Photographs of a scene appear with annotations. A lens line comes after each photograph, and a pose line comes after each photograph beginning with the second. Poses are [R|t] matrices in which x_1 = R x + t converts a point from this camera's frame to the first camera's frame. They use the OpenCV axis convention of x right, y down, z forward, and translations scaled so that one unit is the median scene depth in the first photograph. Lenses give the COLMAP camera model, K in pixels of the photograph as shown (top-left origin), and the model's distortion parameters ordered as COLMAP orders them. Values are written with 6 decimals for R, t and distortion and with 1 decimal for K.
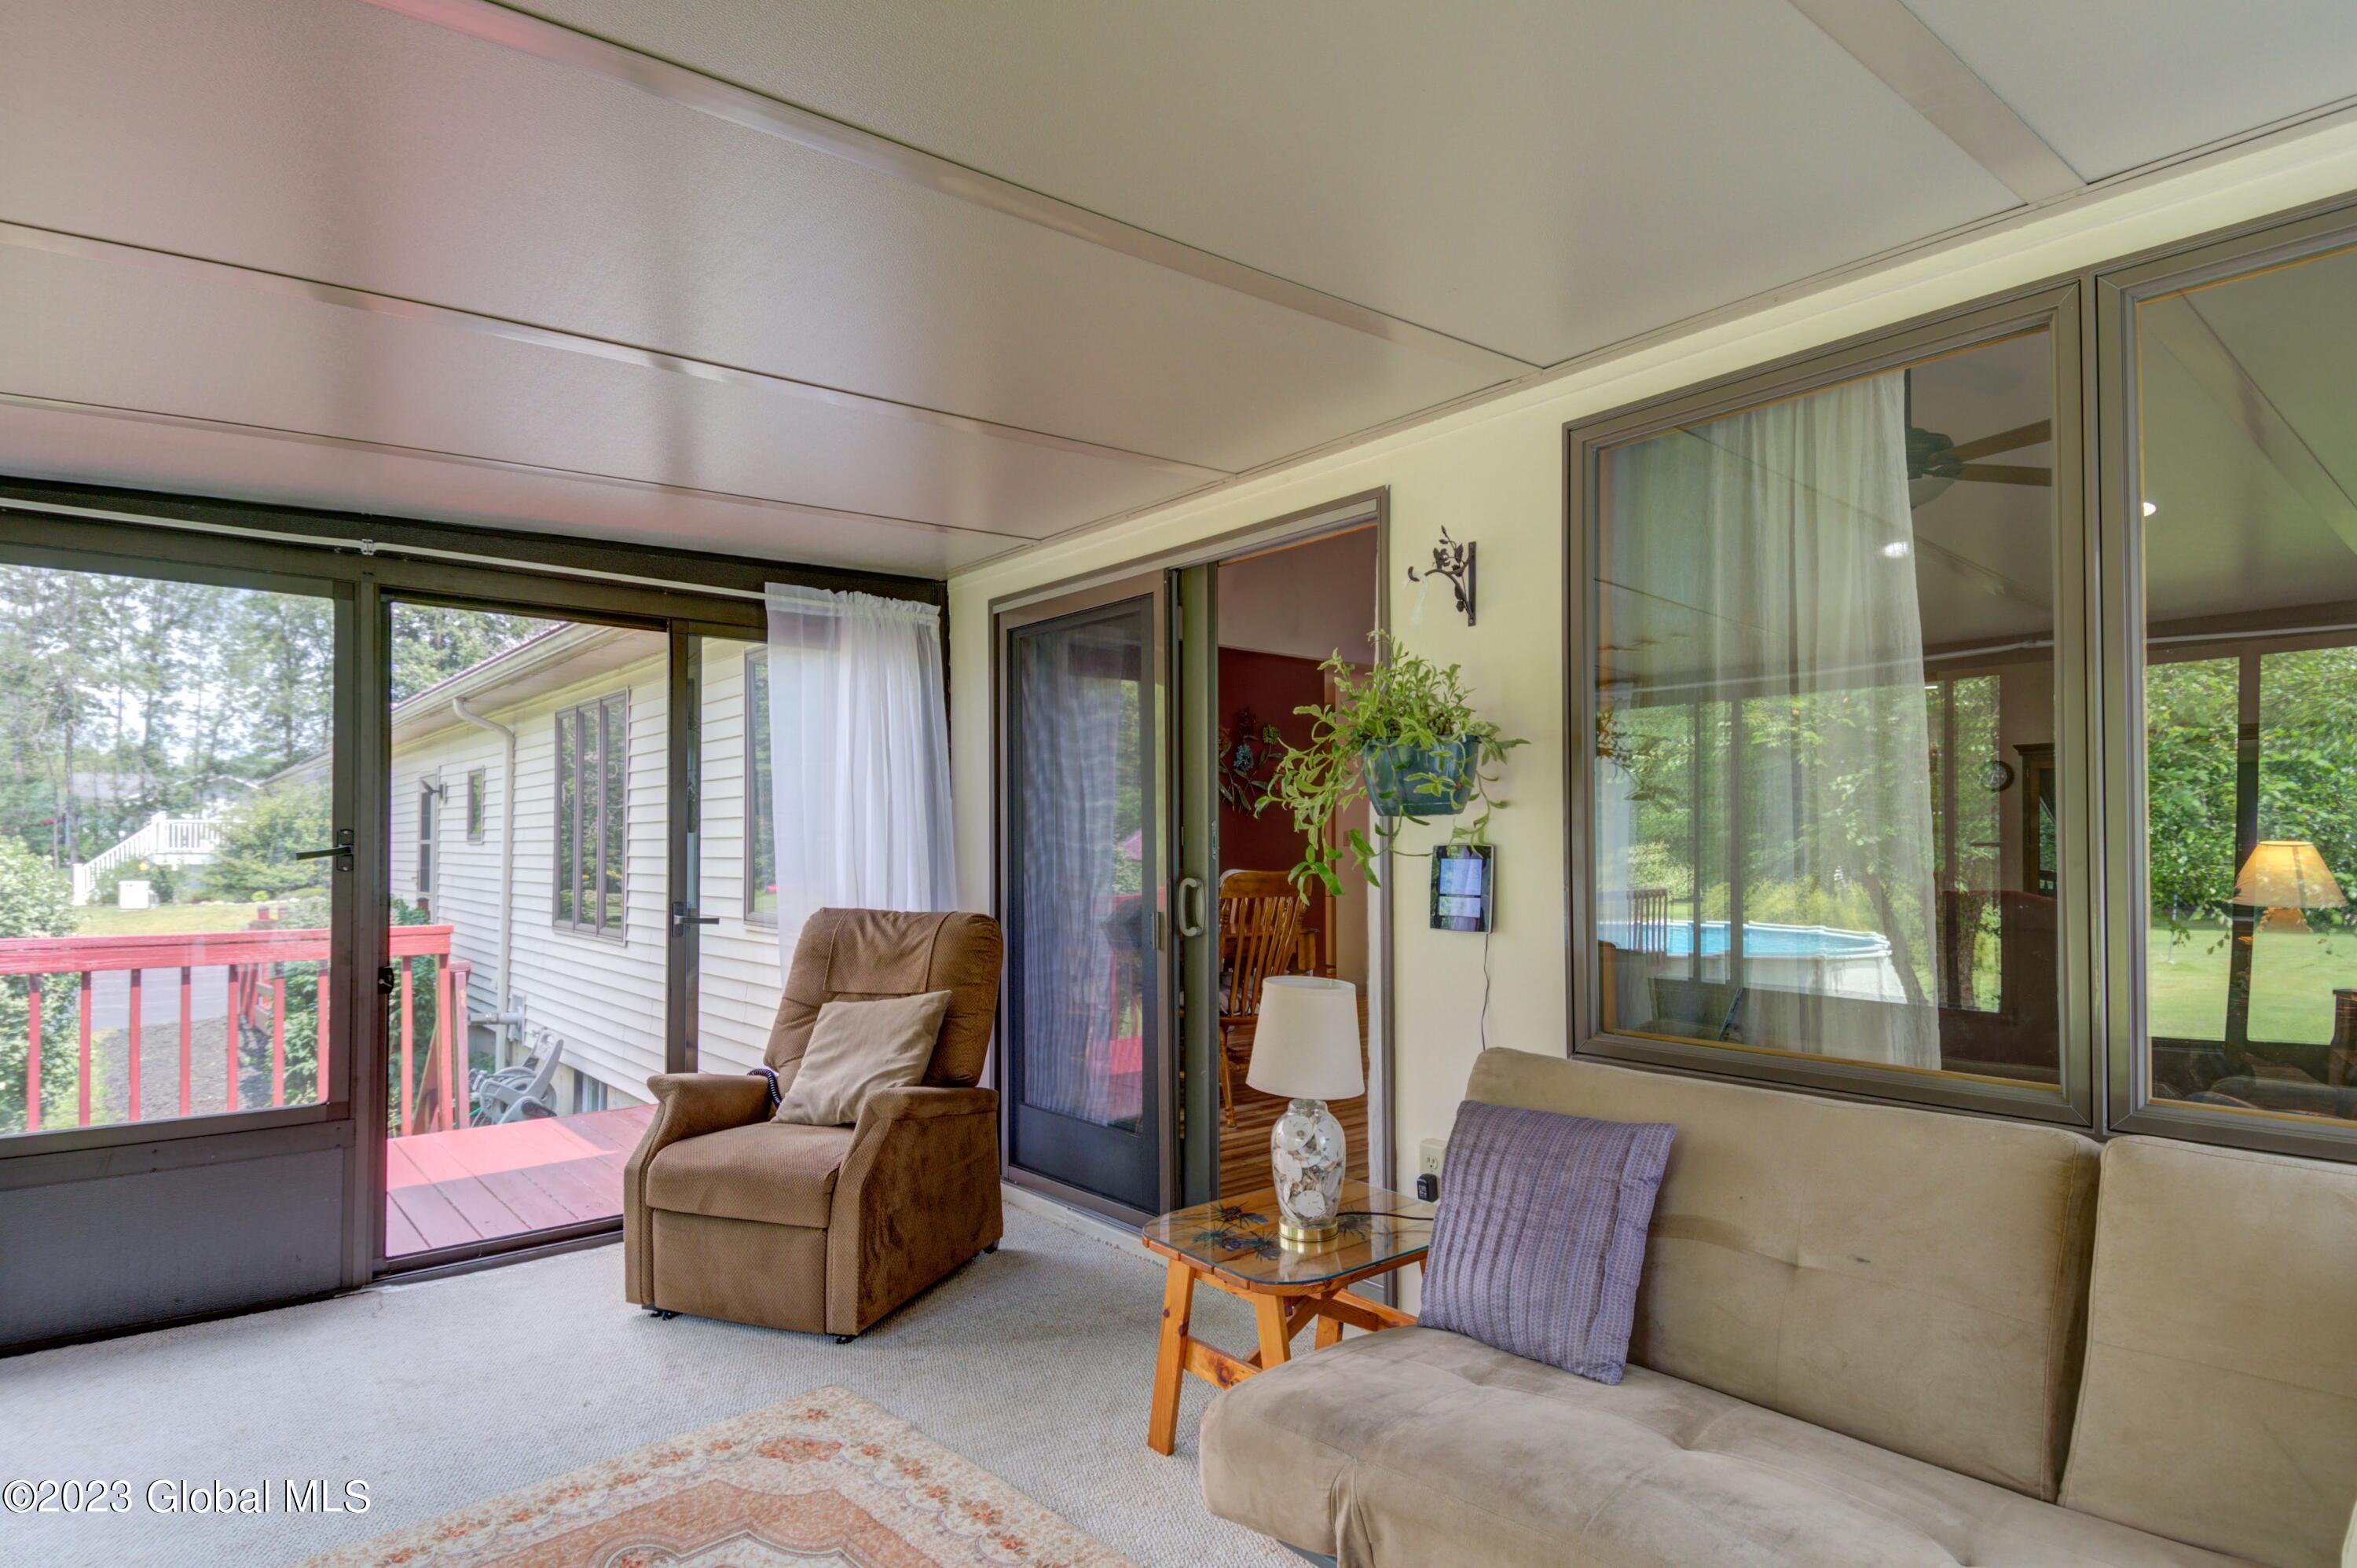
lens RADIAL K [[1260.1, 0, 1143.0], [0, 1260.1, 812.1], [0, 0, 1]] dist [0.054511, -0.052932]
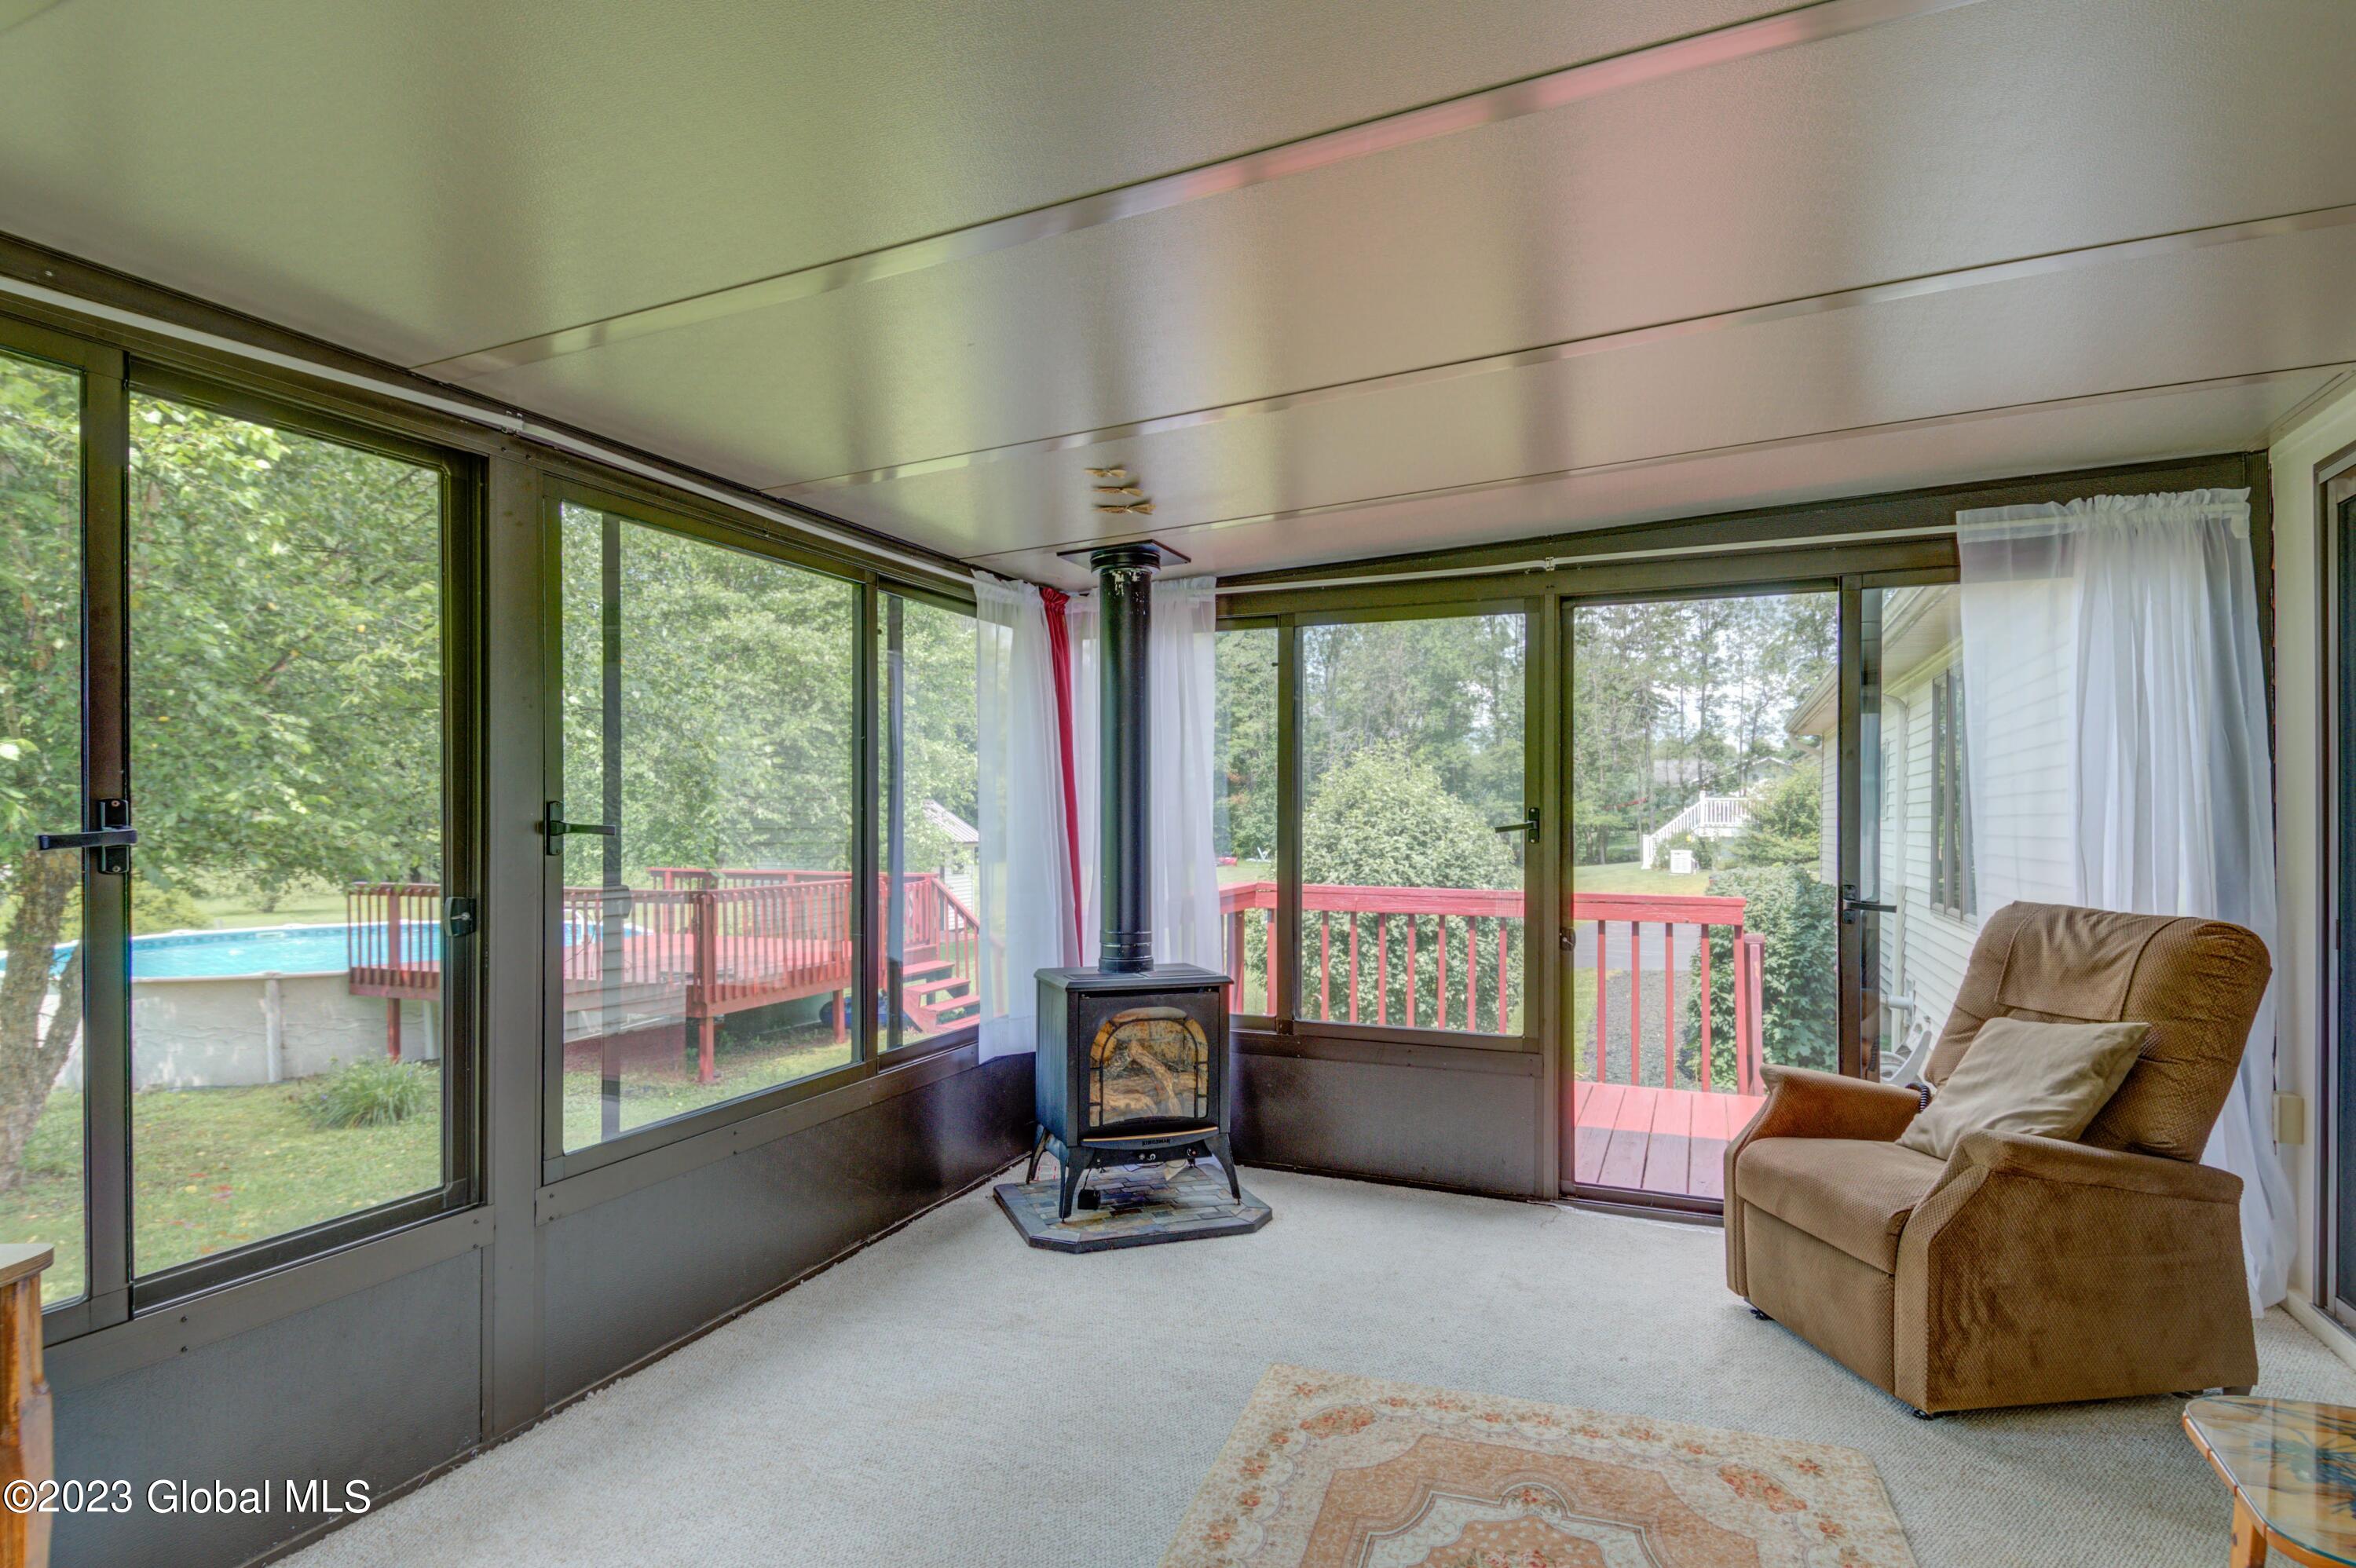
lens RADIAL K [[1259.5, 0, 1142.5], [0, 1259.5, 812.0], [0, 0, 1]] dist [0.054511, -0.052932]
pose [[0.448060, -0.003707, -0.893996, 0.245899], [0.021375, 0.999750, 0.006568, 0.001535], [0.893748, -0.022052, 0.448028, 0.147990]]
